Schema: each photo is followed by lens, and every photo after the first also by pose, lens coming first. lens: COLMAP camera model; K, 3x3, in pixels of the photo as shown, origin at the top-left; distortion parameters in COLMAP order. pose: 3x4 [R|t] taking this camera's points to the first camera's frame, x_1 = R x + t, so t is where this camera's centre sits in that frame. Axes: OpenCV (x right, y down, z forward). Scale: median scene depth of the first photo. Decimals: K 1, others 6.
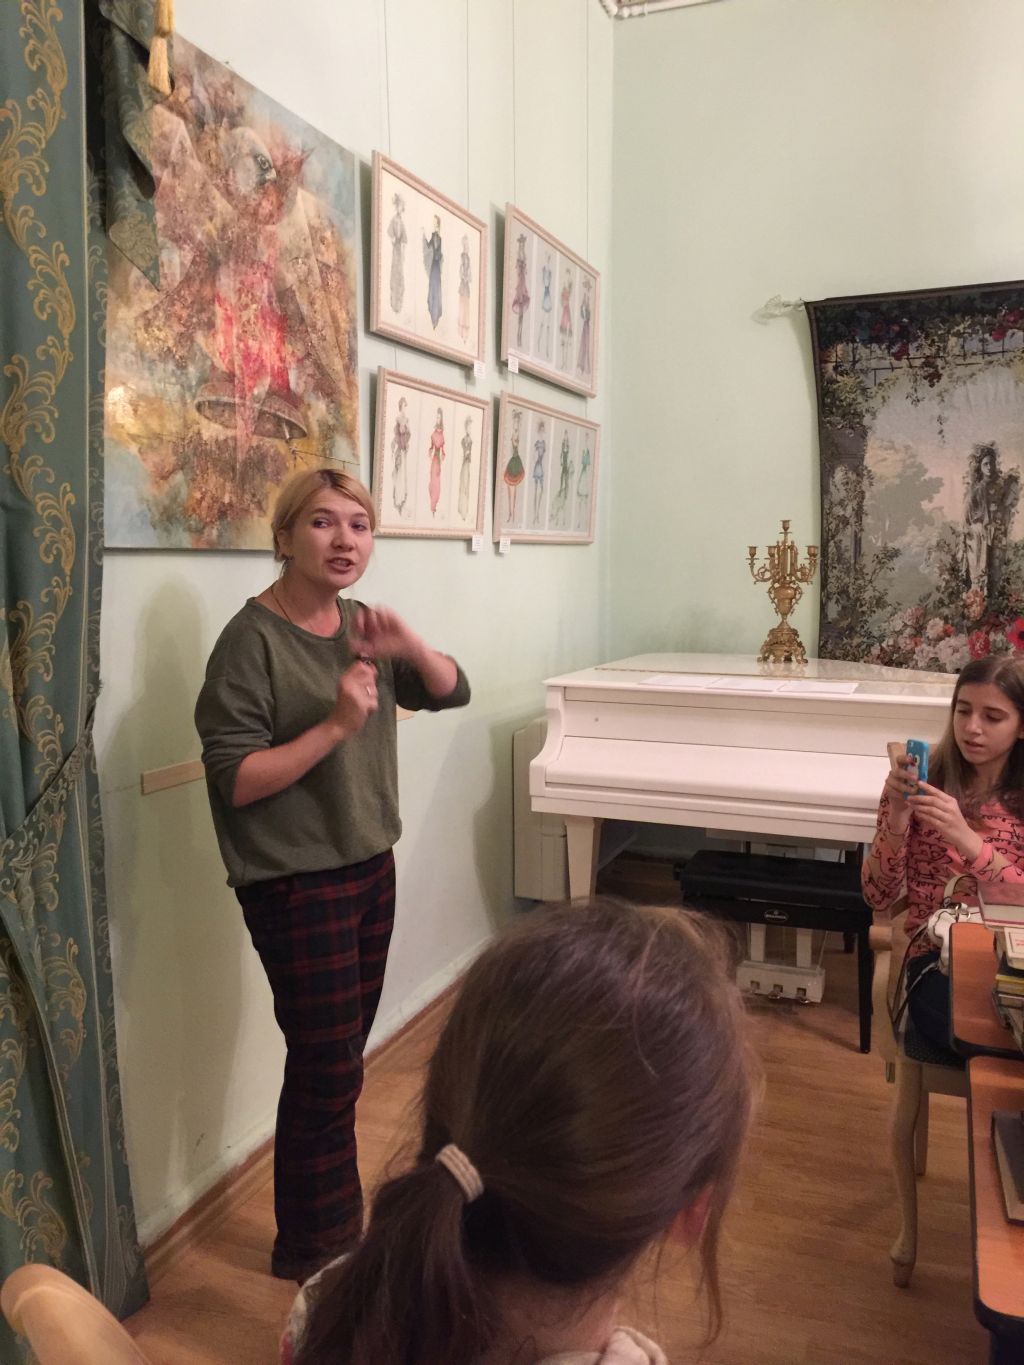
lens RADIAL K [[1144.6, 0, 520.5], [0, 1144.6, 676.7], [0, 0, 1]] dist [0.072659, -0.084968]
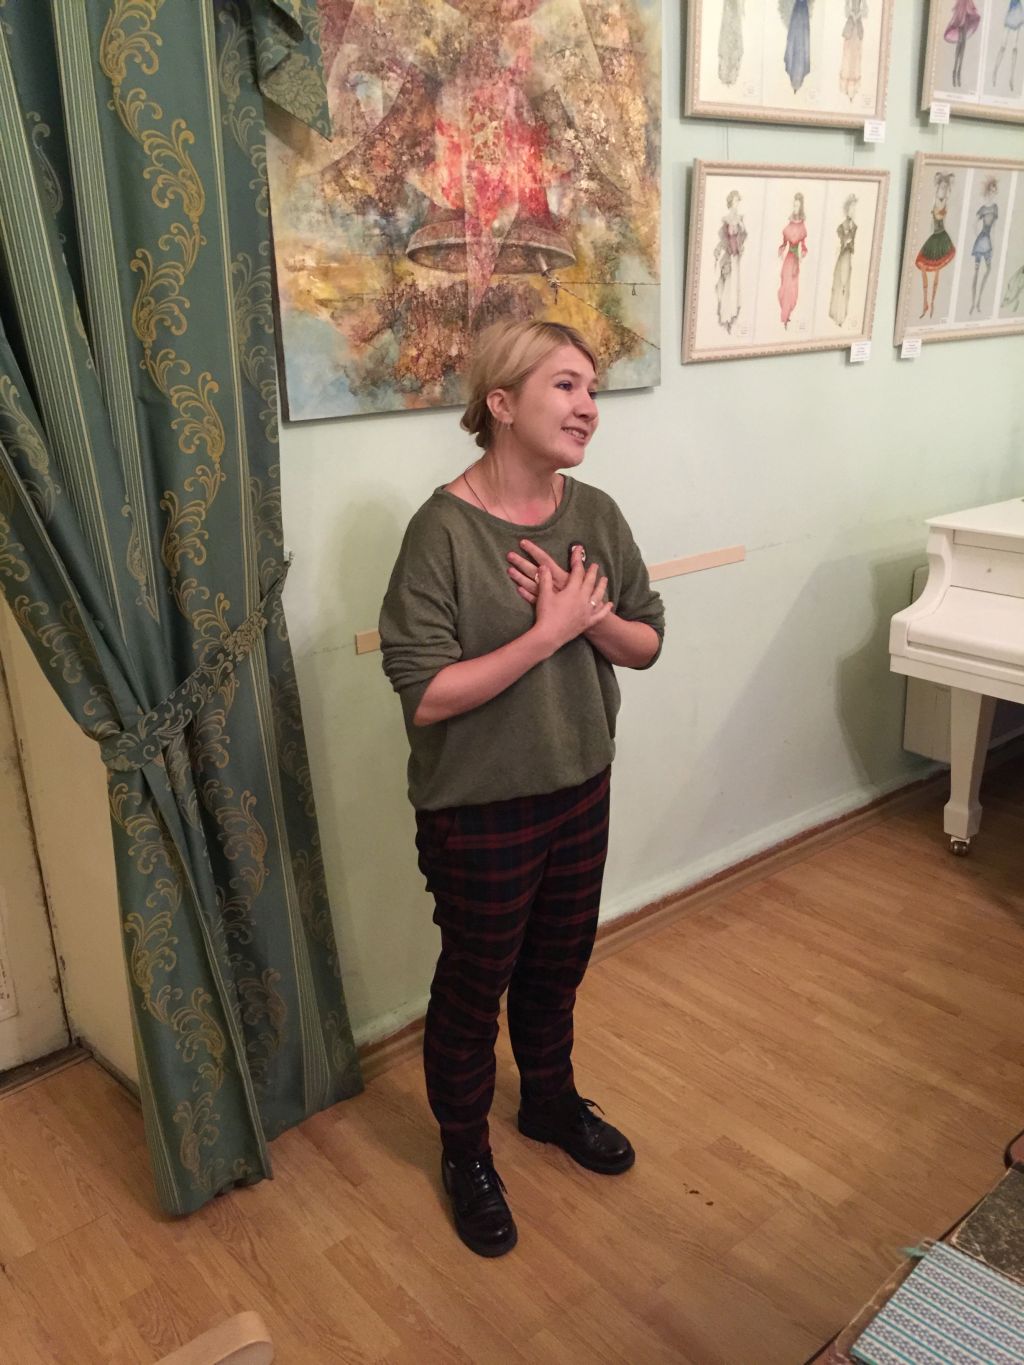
lens RADIAL K [[1144.6, 0, 509.2], [0, 1144.6, 672.8], [0, 0, 1]] dist [0.072659, -0.084968]
pose [[0.869789, 0.121262, -0.478292, 0.273350], [-0.018054, 0.976504, 0.214742, -0.100477], [0.493094, -0.178145, 0.851541, 0.165753]]
